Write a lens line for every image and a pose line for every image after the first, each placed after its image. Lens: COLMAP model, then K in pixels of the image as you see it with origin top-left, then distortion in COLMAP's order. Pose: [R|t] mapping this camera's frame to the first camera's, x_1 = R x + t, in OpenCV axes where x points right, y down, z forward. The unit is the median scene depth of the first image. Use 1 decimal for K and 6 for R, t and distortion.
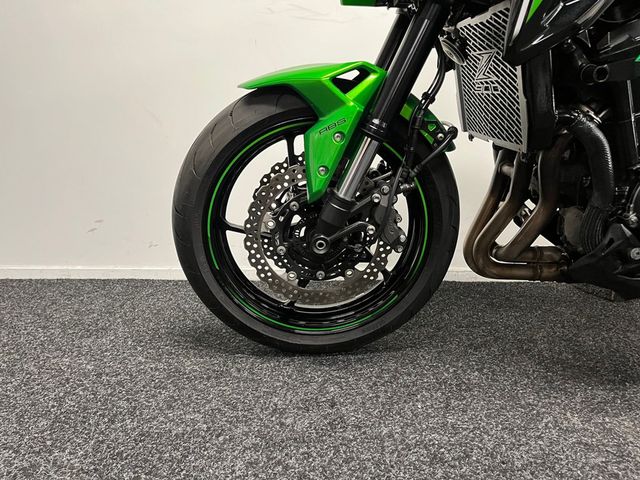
lens RADIAL K [[484.6, 0, 324.7], [0, 484.6, 237.8], [0, 0, 1]] dist [0.055402, -0.060387]
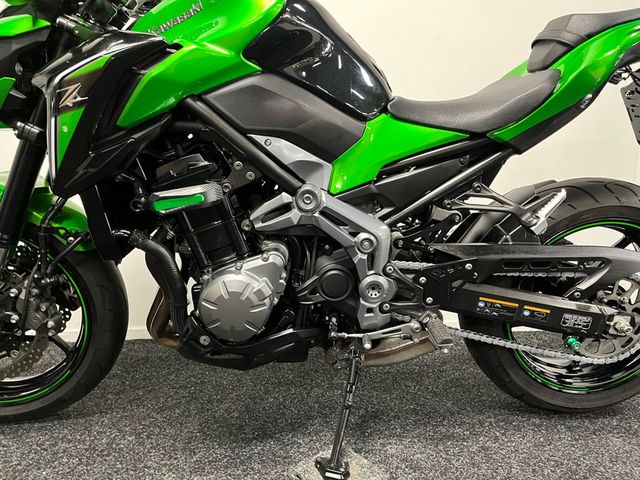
lens RADIAL K [[484.6, 0, 325.0], [0, 484.6, 239.1], [0, 0, 1]] dist [0.055402, -0.060387]
pose [[0.996956, -0.010460, 0.077265, 0.698161], [0.014020, 0.998858, -0.045671, -0.133767], [-0.076699, 0.046615, 0.995964, -0.213656]]
